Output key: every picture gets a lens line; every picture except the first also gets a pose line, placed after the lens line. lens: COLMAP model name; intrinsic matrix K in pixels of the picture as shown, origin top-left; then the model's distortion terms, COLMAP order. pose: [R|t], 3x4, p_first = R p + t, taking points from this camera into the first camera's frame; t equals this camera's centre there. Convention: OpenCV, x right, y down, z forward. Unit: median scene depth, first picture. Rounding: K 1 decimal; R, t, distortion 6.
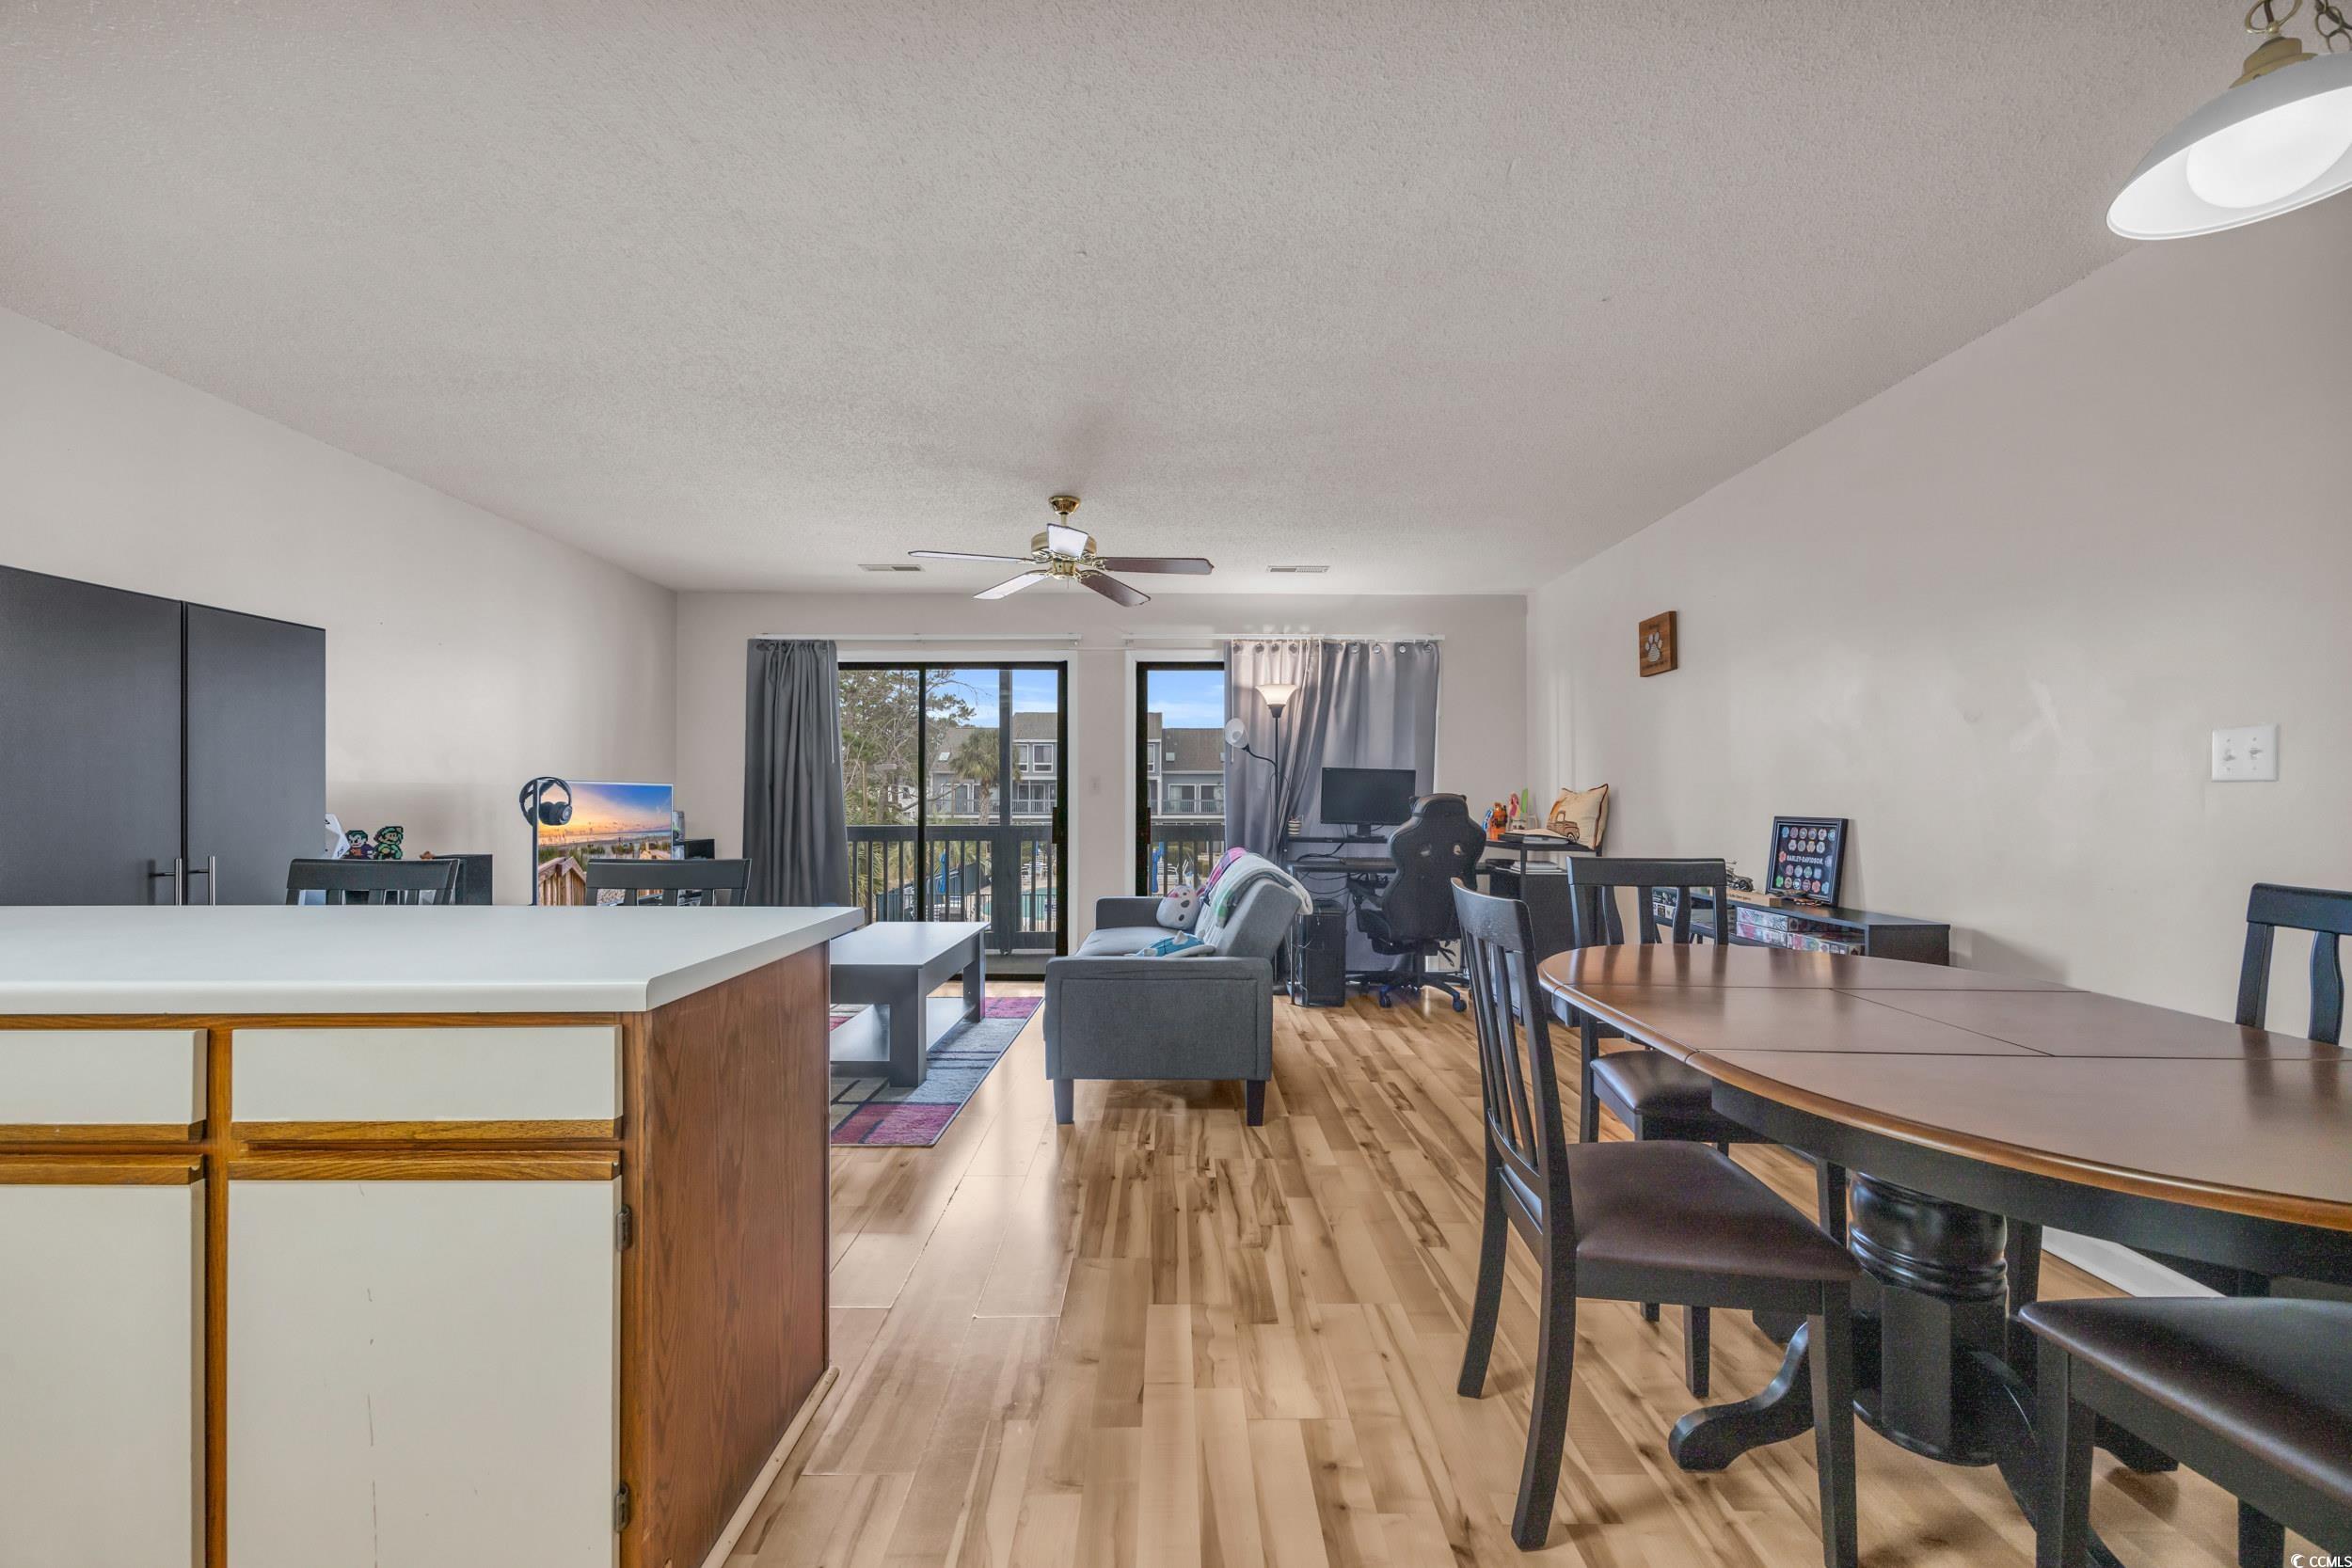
lens RADIAL K [[982.0, 0, 1176.0], [0, 982.0, 784.0], [0, 0, 1]] dist [-0.000752, 0.000162]
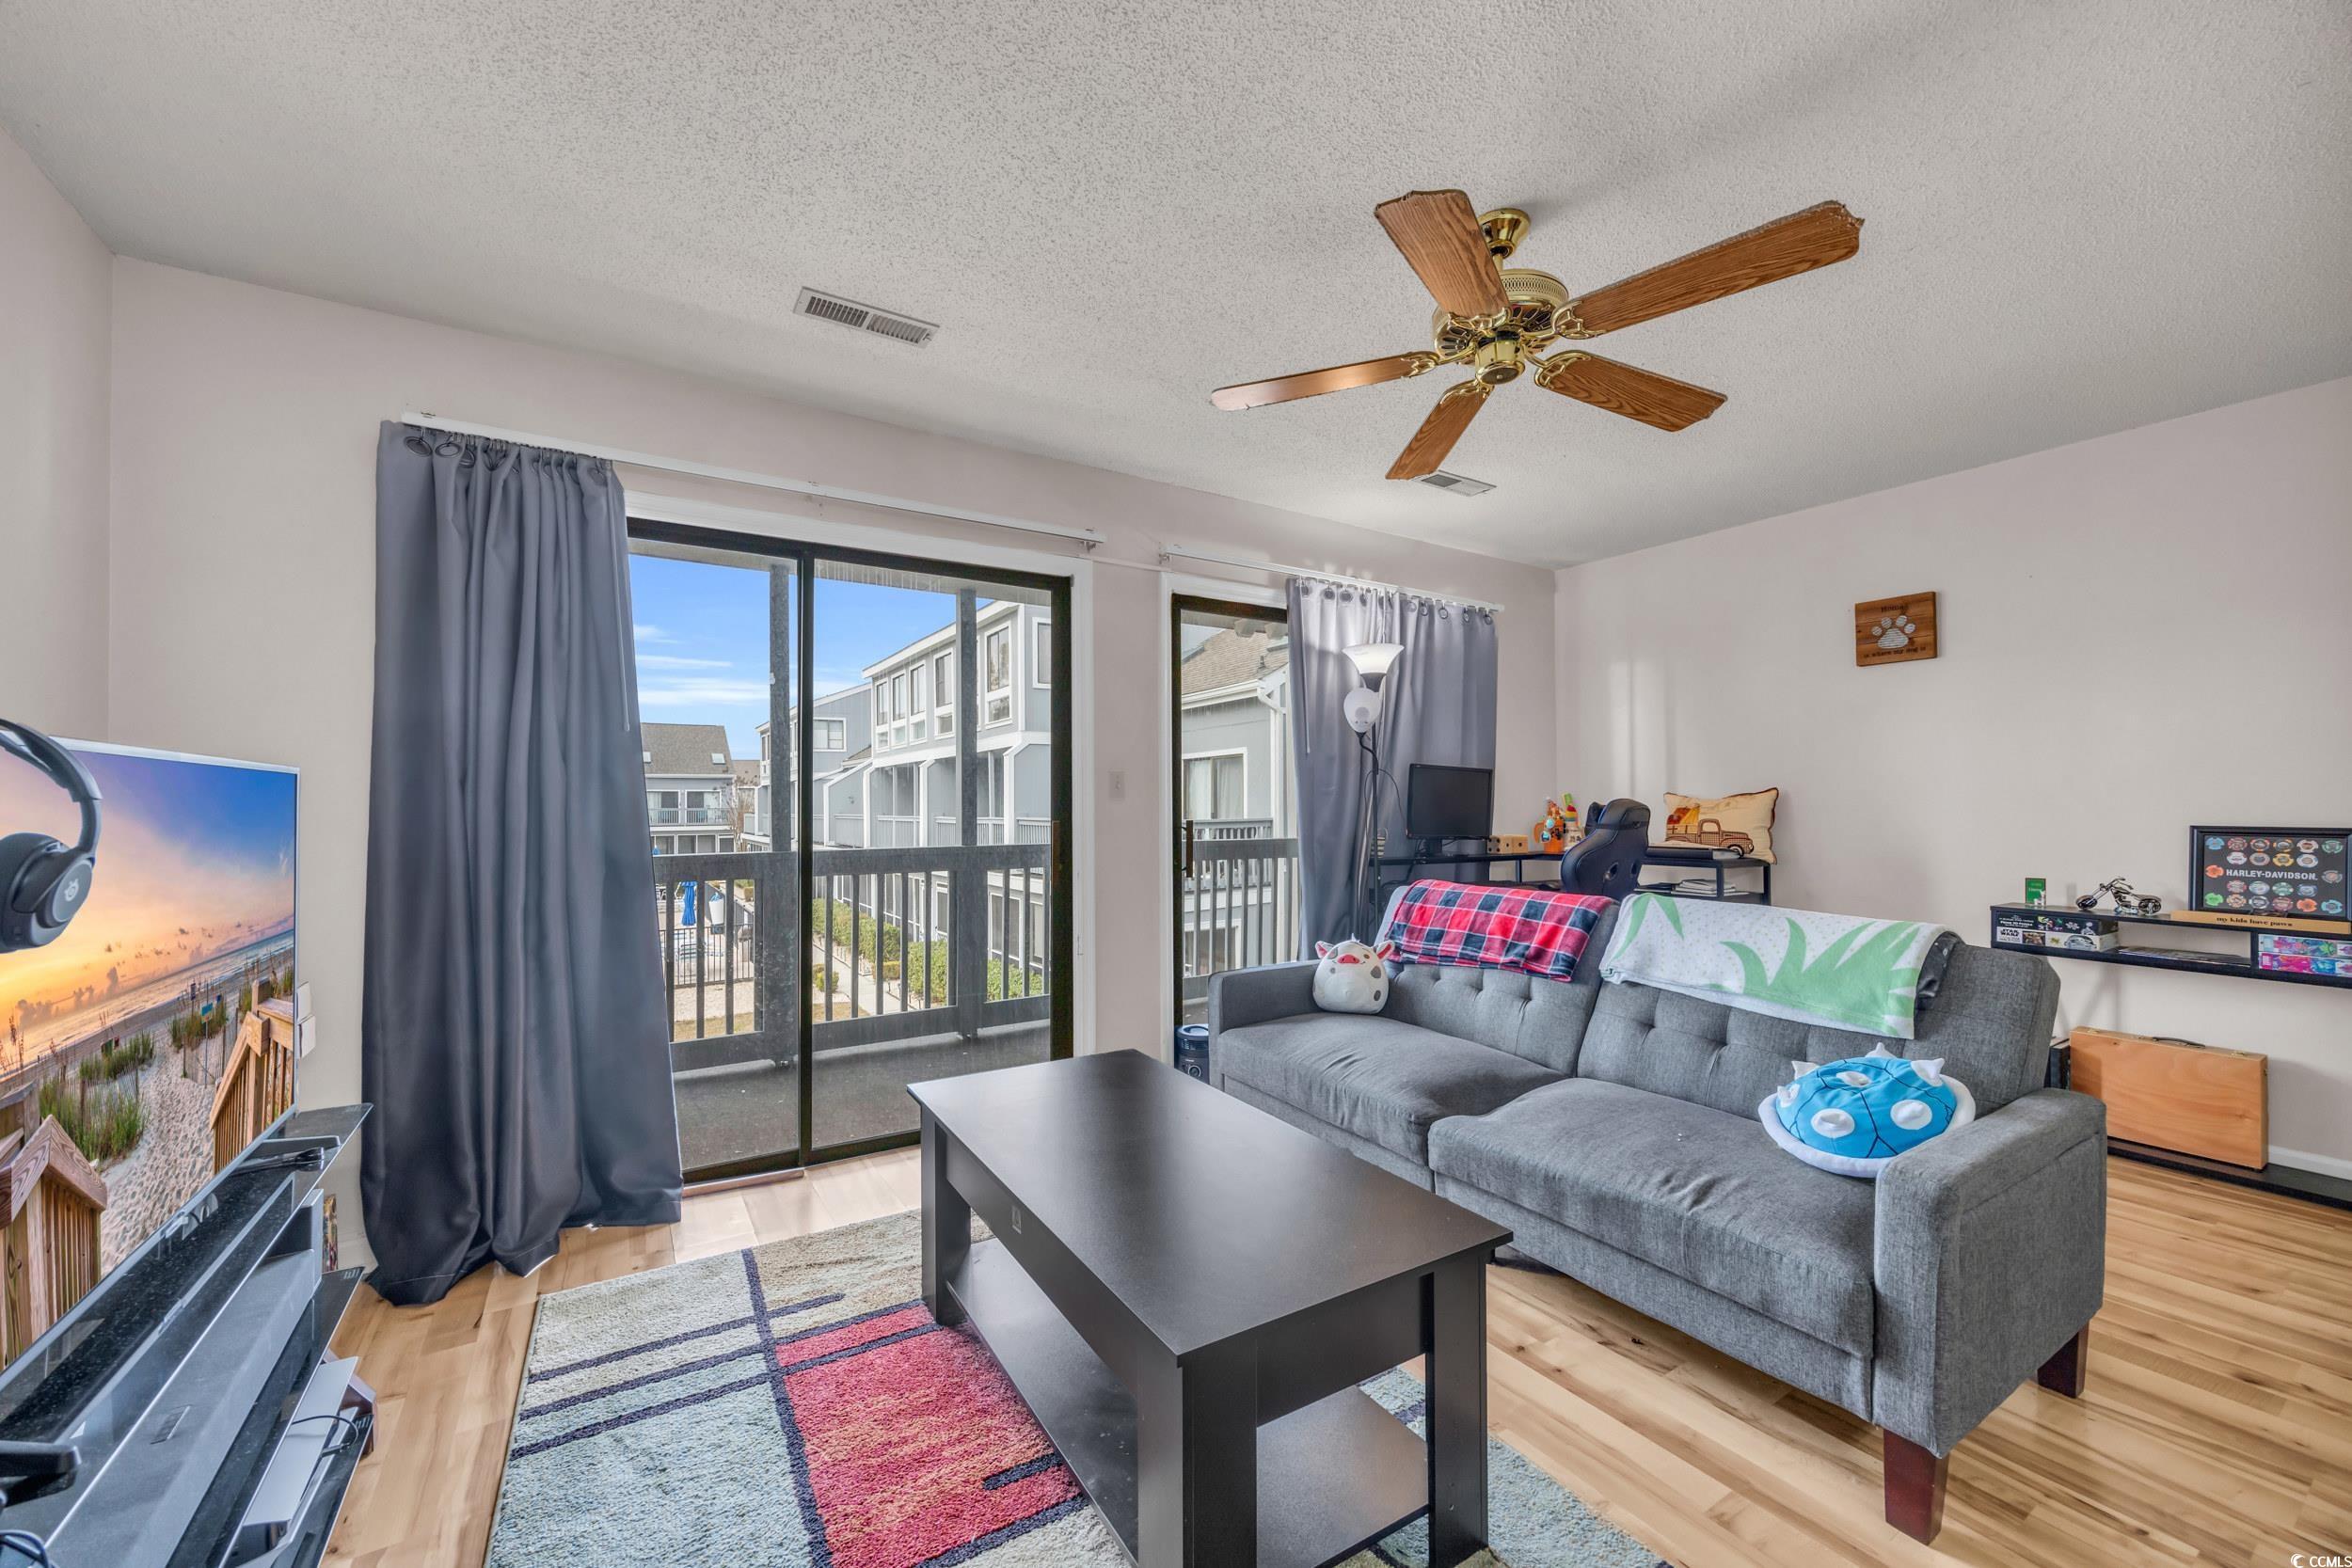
lens RADIAL K [[944.5, 0, 1225.1], [0, 944.5, 793.3], [0, 0, 1]] dist [-0.000243, -0.000020]
pose [[0.832363, 0.003945, 0.554217, -0.528832], [-0.007134, 0.999968, 0.003597, 0.006481], [-0.554185, -0.006948, 0.832365, 0.698802]]
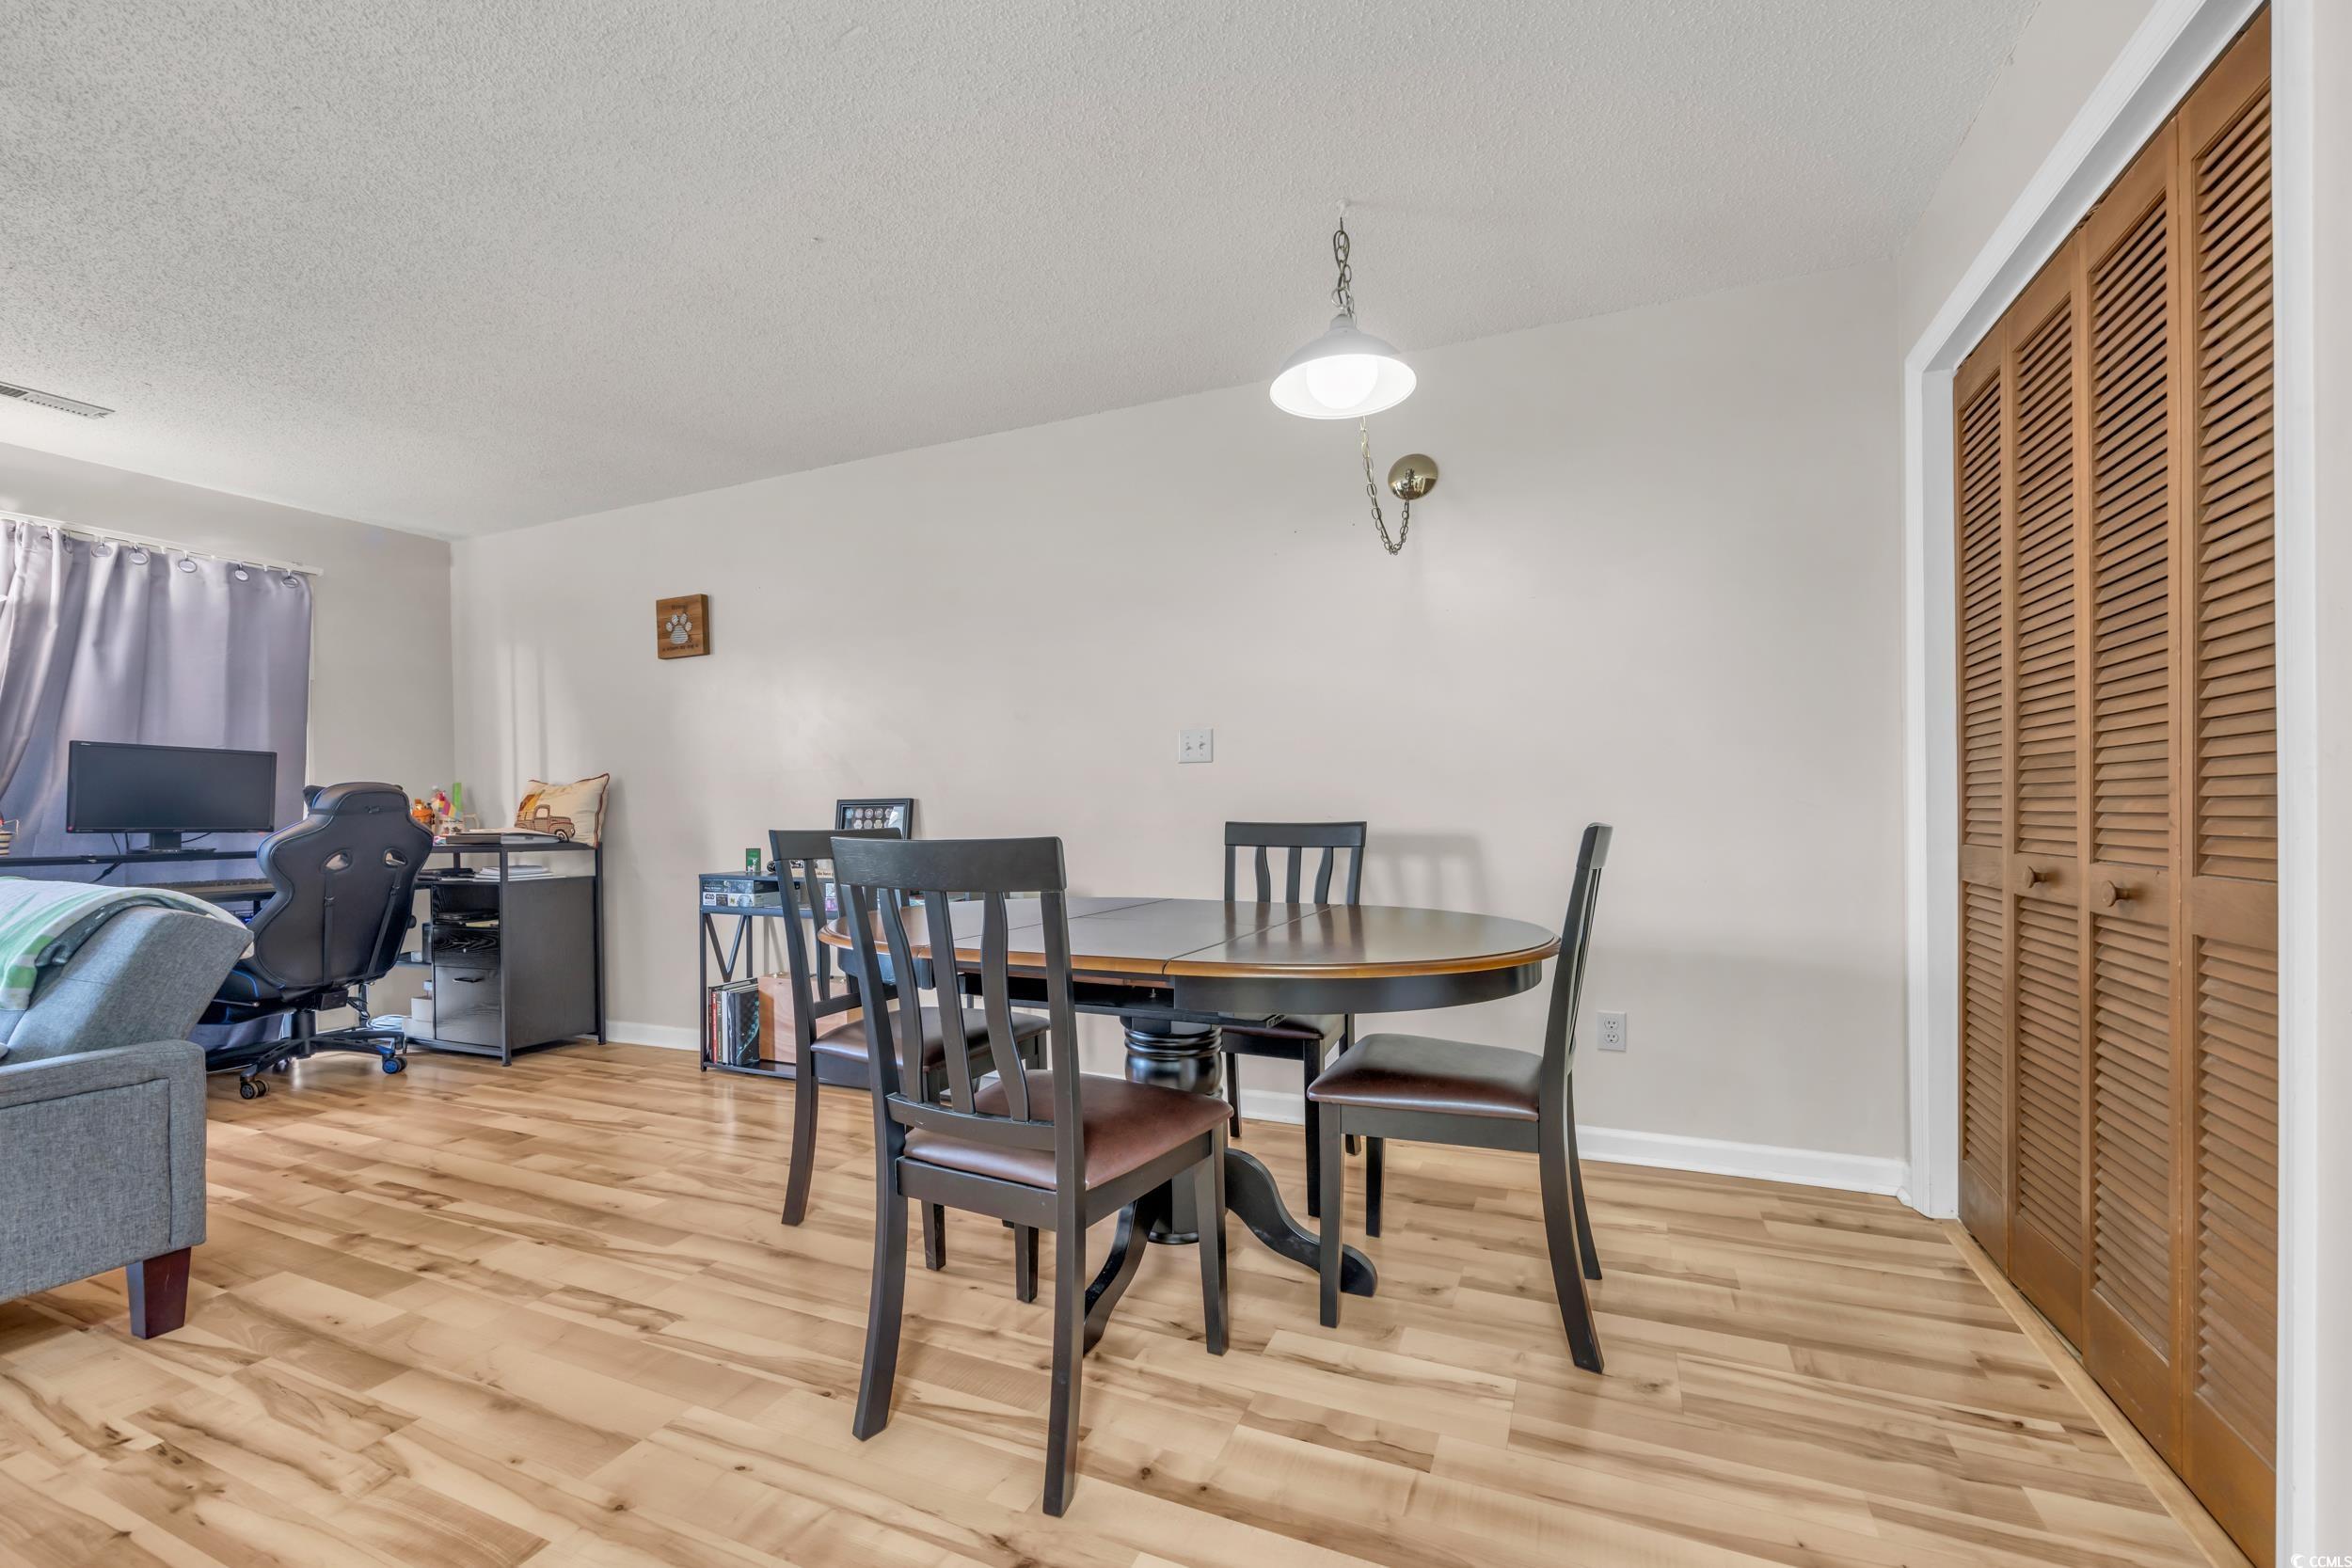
lens RADIAL K [[929.9, 0, 1185.2], [0, 929.9, 814.2], [0, 0, 1]] dist [-0.001502, -0.000260]
pose [[0.383775, -0.008126, 0.923391, -0.176626], [0.000646, 0.999963, 0.008532, 0.036659], [-0.923426, -0.002677, 0.383767, 0.222972]]
